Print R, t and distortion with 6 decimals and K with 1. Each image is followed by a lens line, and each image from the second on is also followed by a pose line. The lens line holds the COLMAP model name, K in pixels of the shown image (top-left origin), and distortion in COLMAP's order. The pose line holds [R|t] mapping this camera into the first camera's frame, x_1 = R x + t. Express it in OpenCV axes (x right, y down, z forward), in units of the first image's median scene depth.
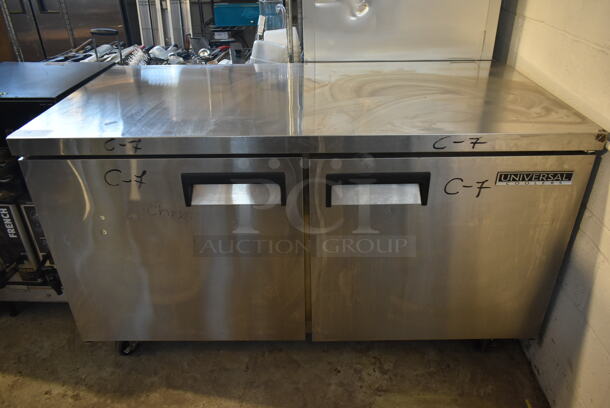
lens RADIAL K [[464.0, 0, 304.7], [0, 464.0, 203.3], [0, 0, 1]] dist [-0.003841, 0.001038]
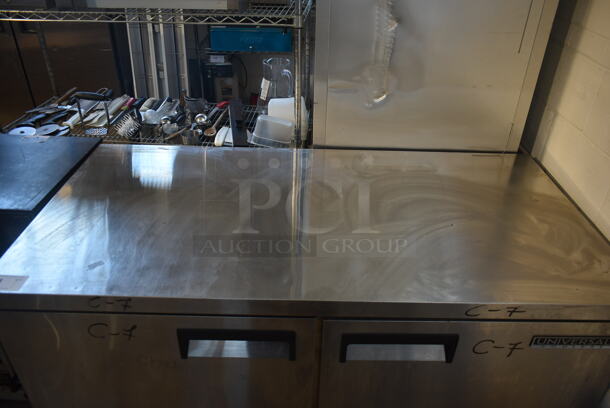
lens RADIAL K [[464.0, 0, 307.0], [0, 464.0, 205.1], [0, 0, 1]] dist [-0.003841, 0.001038]
pose [[0.999107, 0.029602, 0.030147, -0.042774], [-0.031040, 0.998346, 0.048390, -0.273409], [-0.028665, -0.049283, 0.998373, 0.104510]]
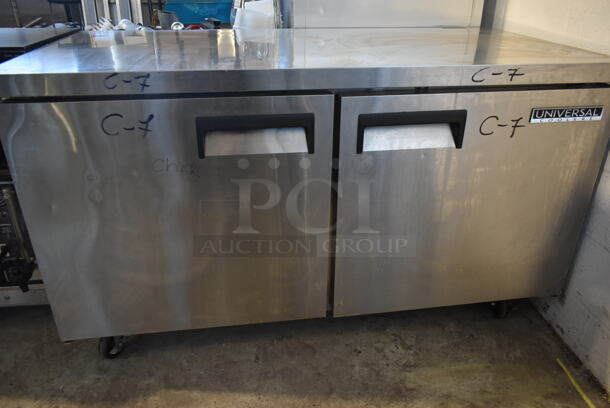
lens RADIAL K [[464.0, 0, 305.5], [0, 464.0, 202.2], [0, 0, 1]] dist [-0.003841, 0.001038]
pose [[0.988084, -0.048834, 0.145961, -0.155418], [0.057872, 0.996619, -0.058329, 0.122031], [-0.142619, 0.066081, 0.987569, 0.102857]]
